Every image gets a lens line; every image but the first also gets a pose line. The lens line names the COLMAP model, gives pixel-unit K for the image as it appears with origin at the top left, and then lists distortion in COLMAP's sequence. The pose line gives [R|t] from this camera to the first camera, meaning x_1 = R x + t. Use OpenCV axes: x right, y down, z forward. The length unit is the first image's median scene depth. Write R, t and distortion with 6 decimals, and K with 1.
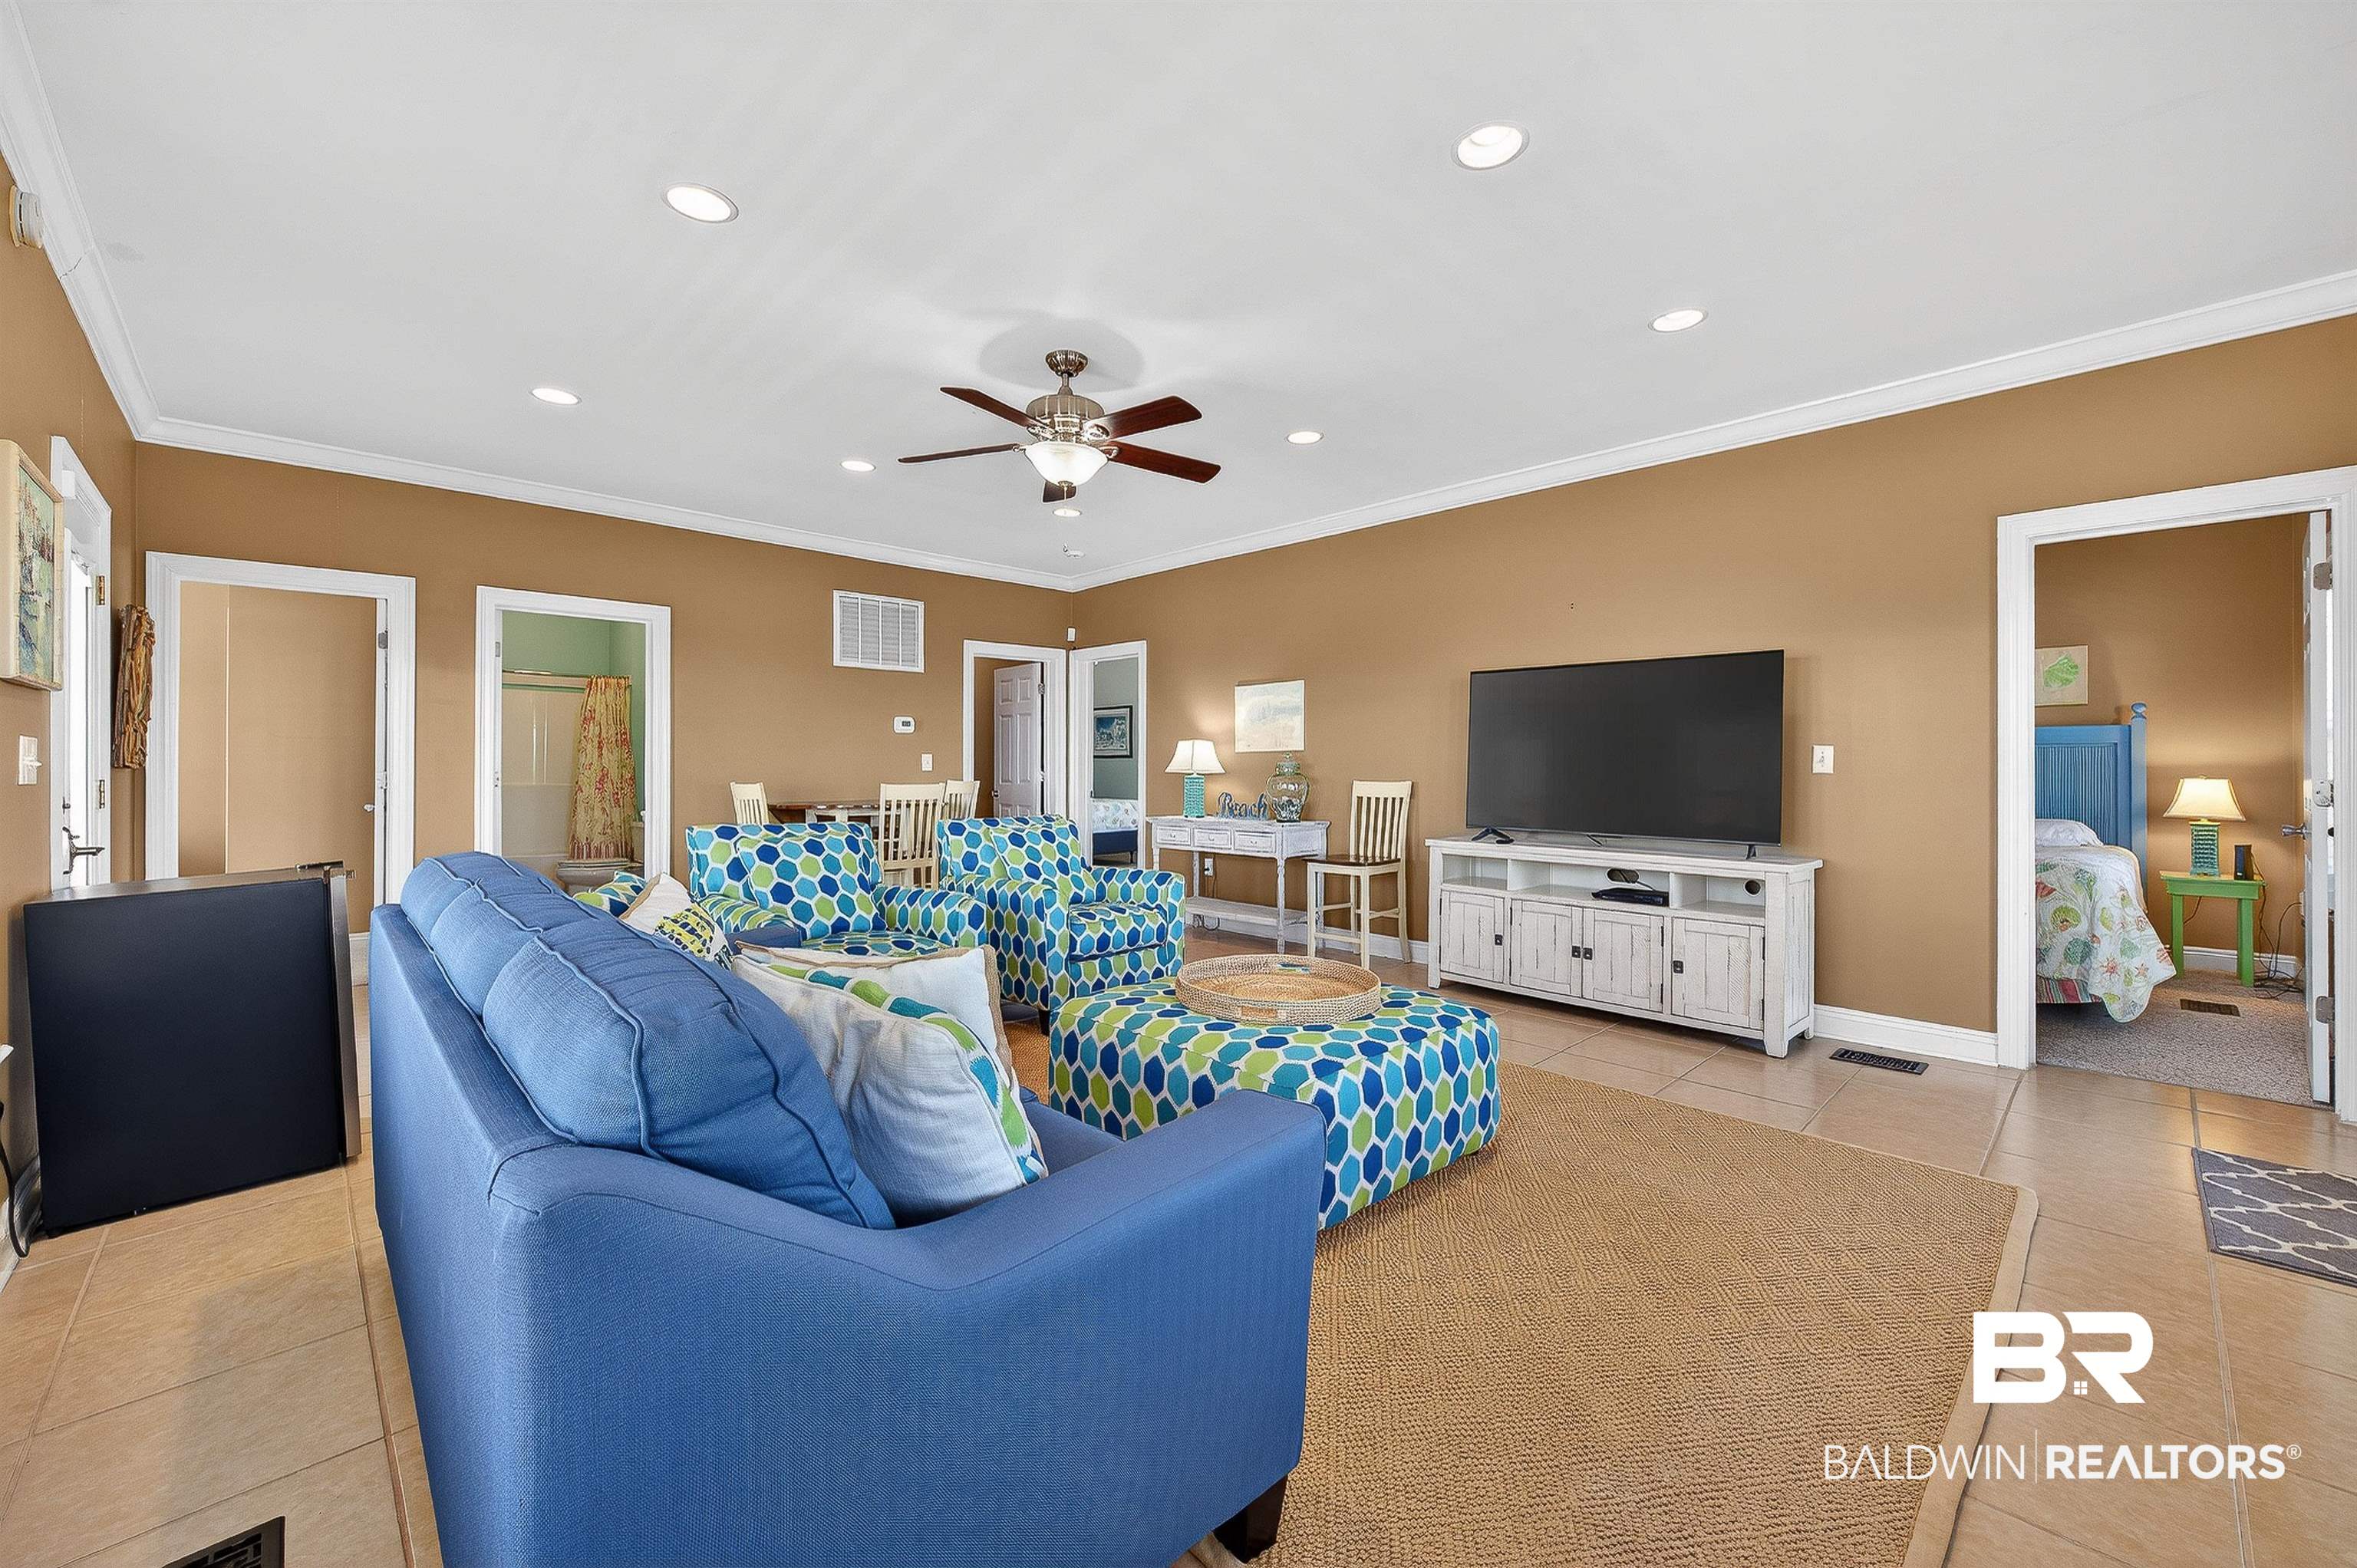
lens RADIAL K [[920.1, 0, 1201.4], [0, 920.1, 770.1], [0, 0, 1]] dist [-0.008798, -0.002197]
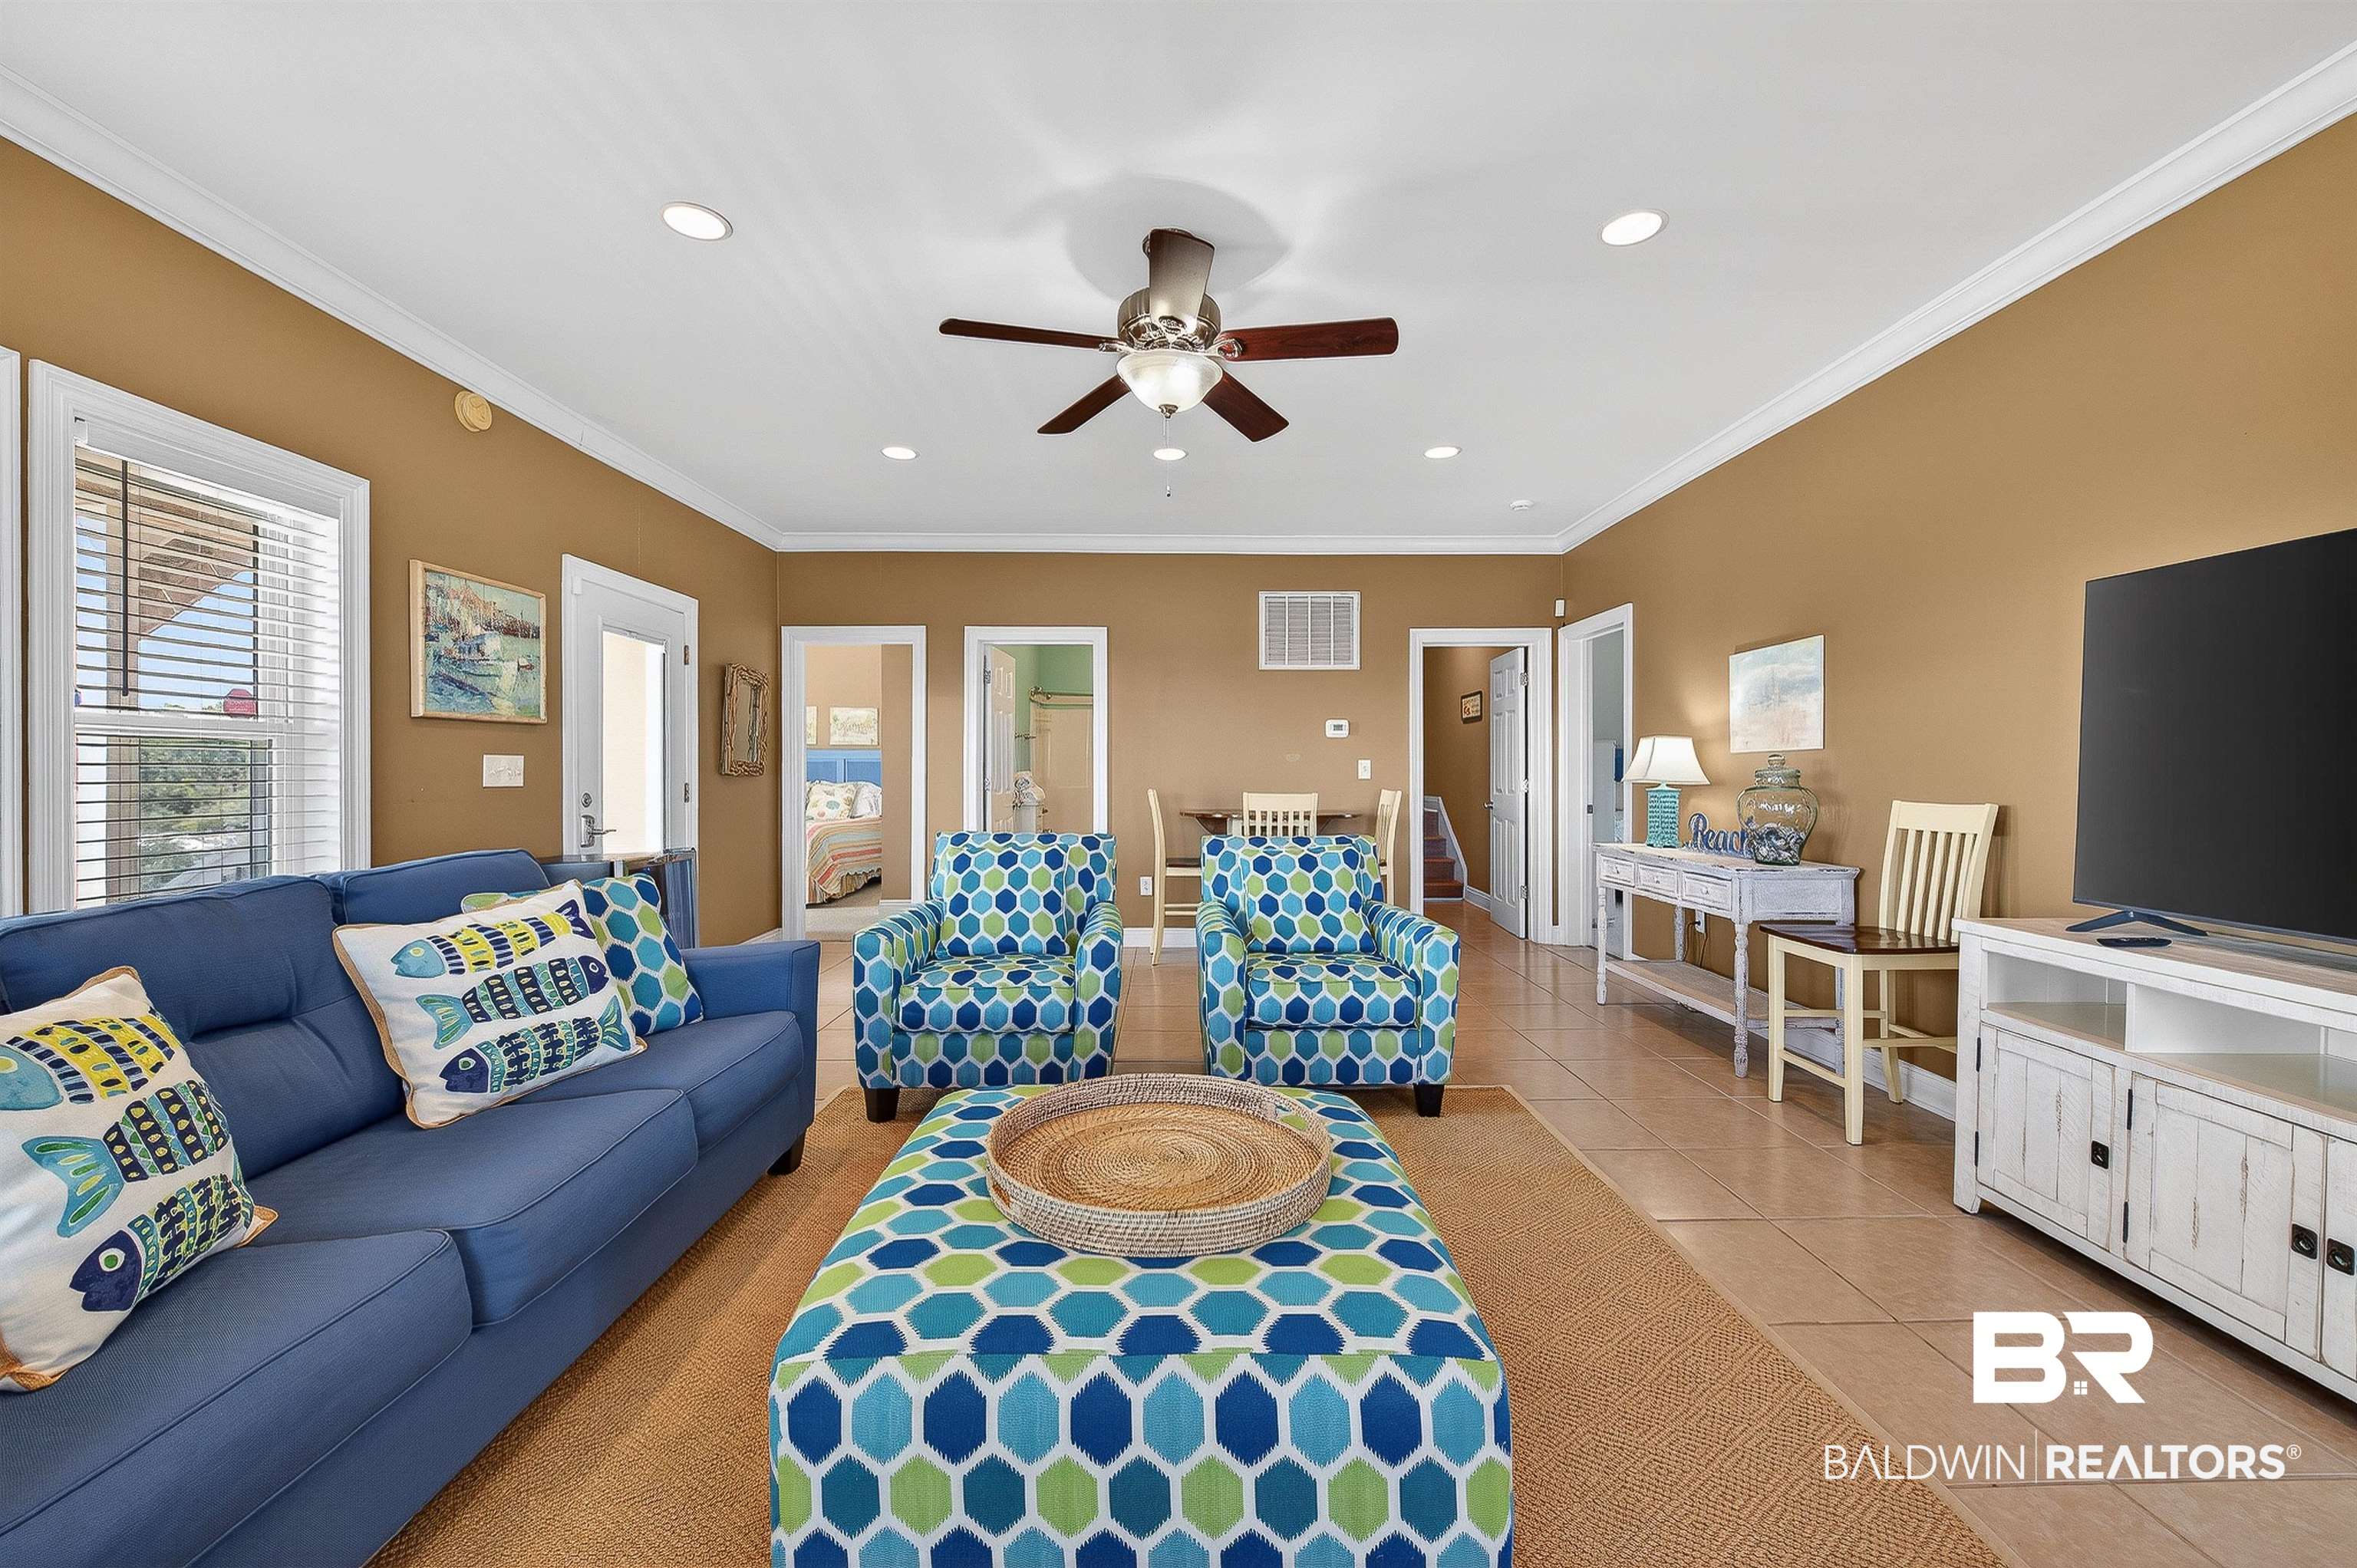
lens RADIAL K [[920.1, 0, 1175.7], [0, 920.1, 778.1], [0, 0, 1]] dist [-0.008798, -0.002197]
pose [[0.721905, 0.005636, -0.691970, 0.247184], [-0.003326, 0.999984, 0.004675, -0.003821], [0.691985, -0.001073, 0.721911, 0.286504]]
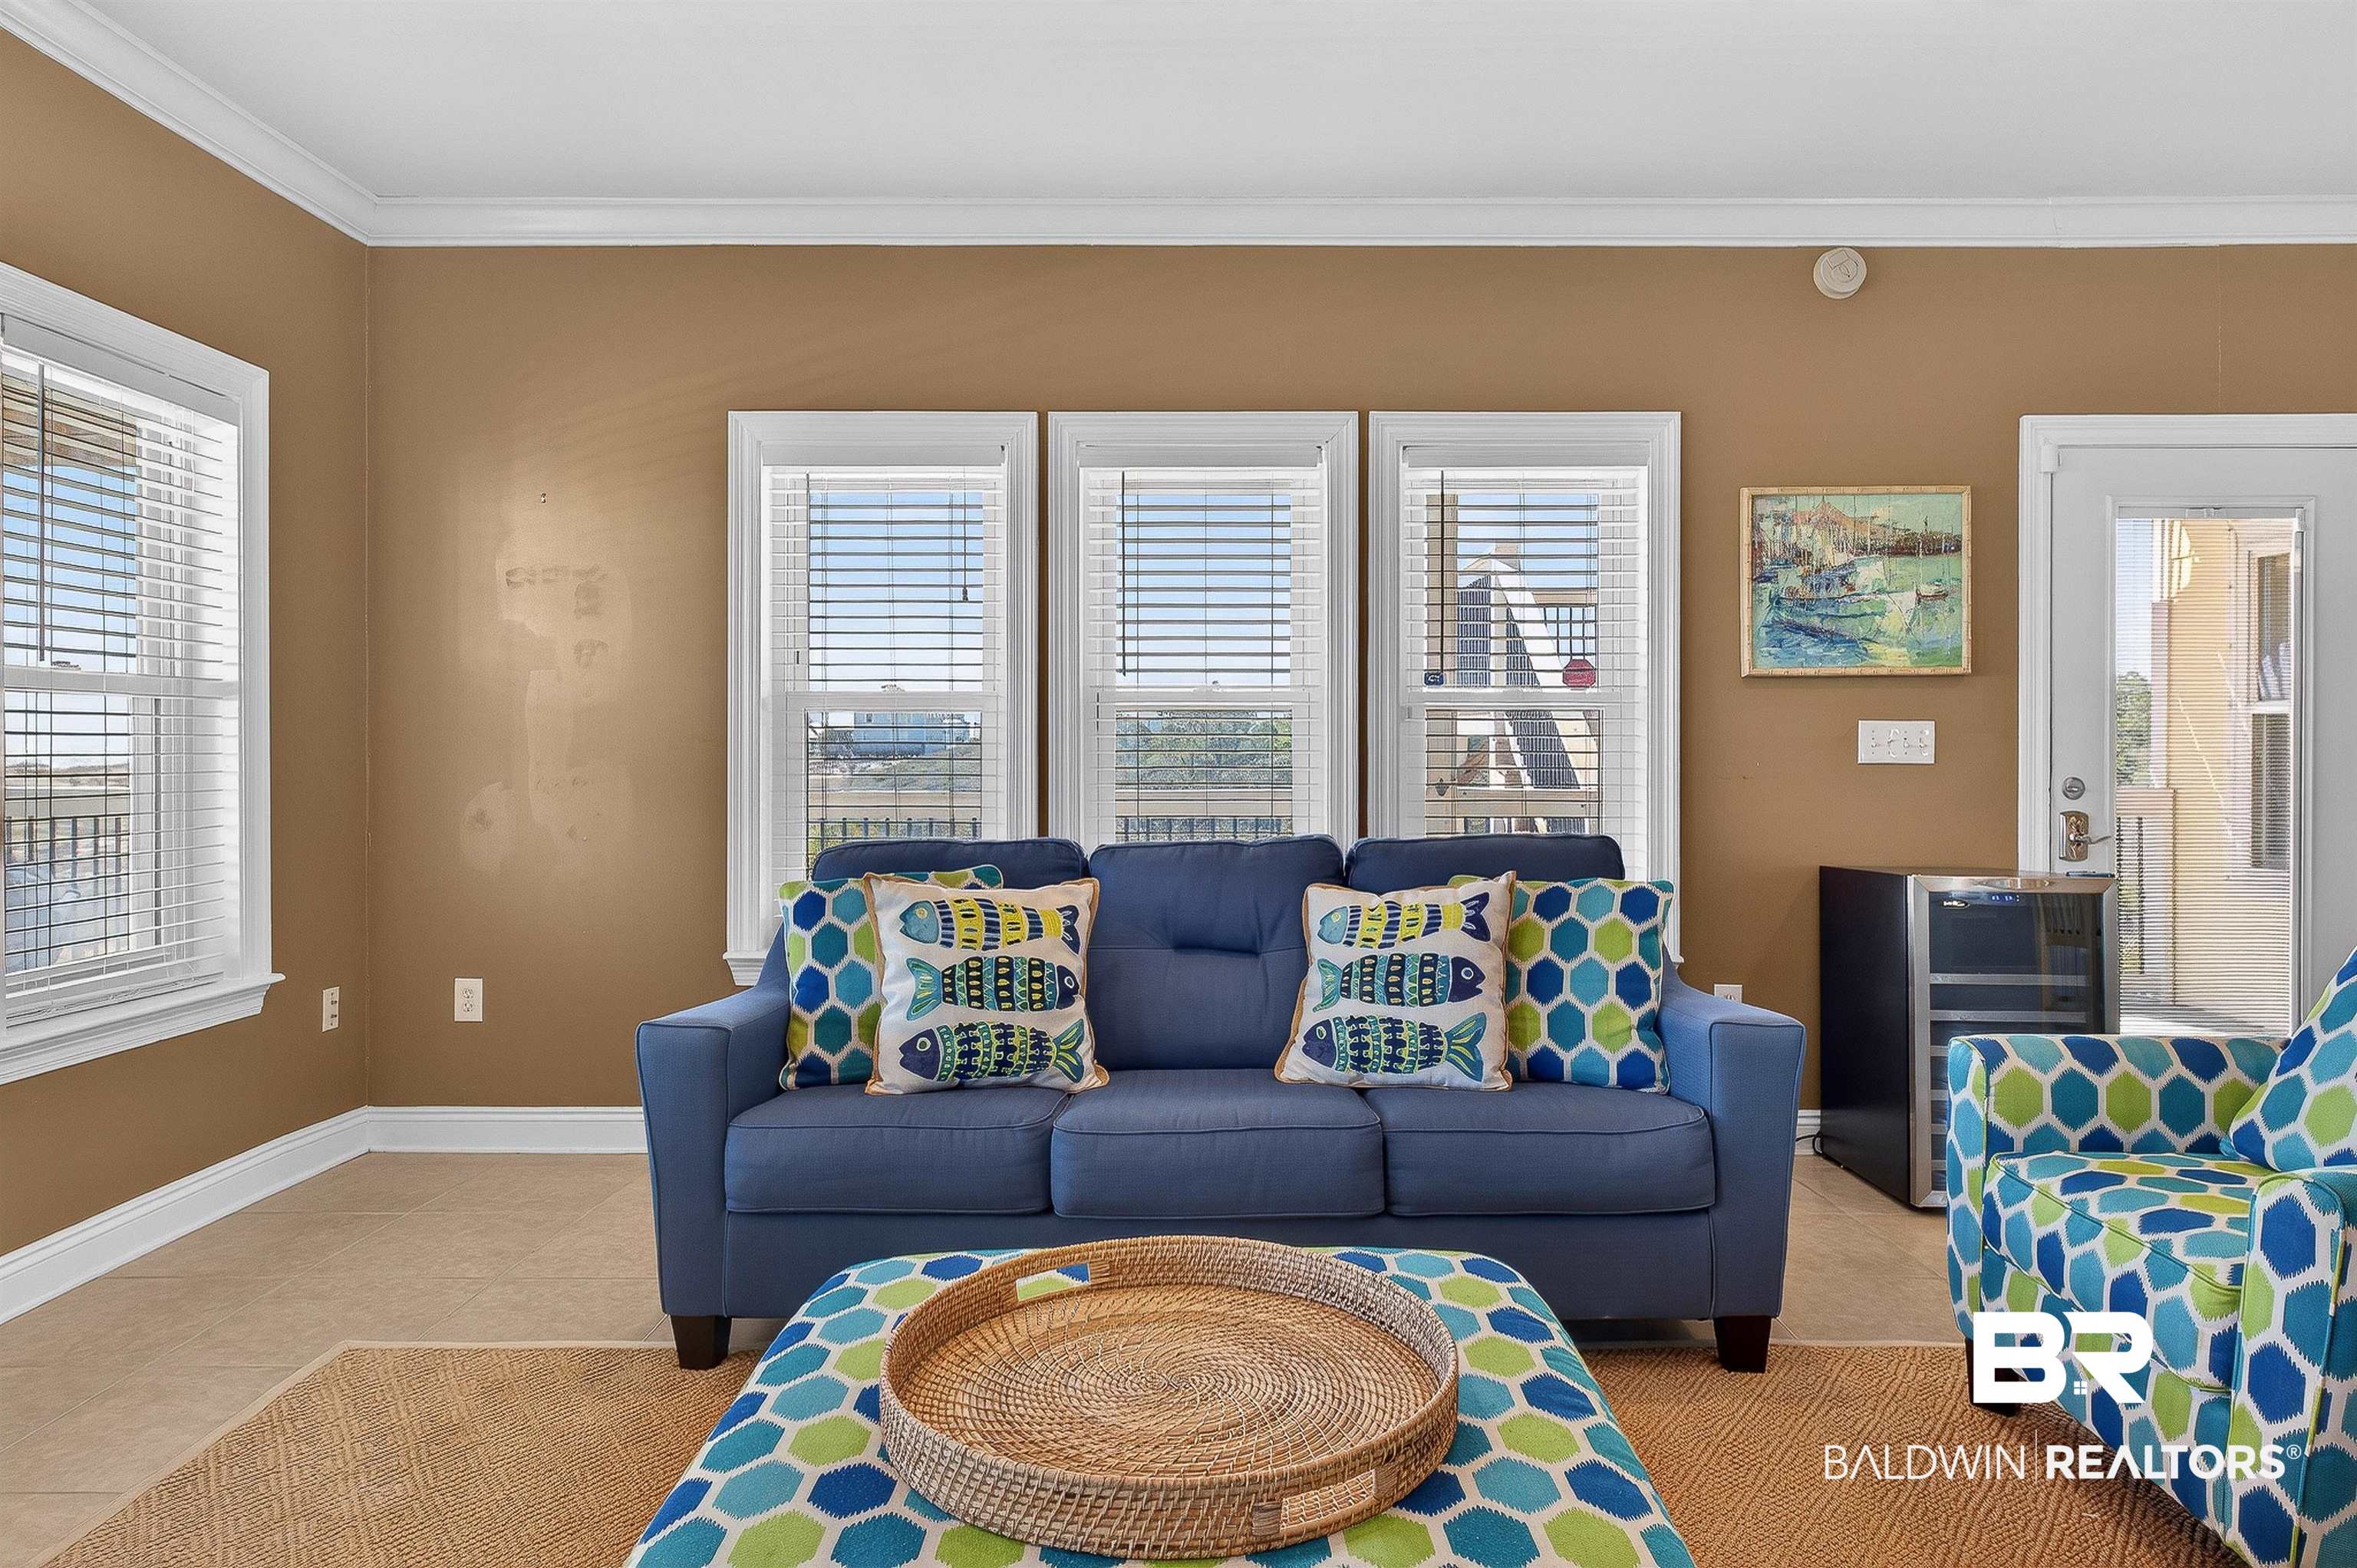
lens RADIAL K [[1423.3, 0, 1207.2], [0, 1423.3, 754.0], [0, 0, 1]] dist [0.003735, -0.003195]
pose [[-0.699383, 0.005111, -0.714728, 0.231505], [-0.003934, 0.999932, 0.010999, -0.005066], [0.714736, 0.010504, -0.699316, 0.697974]]
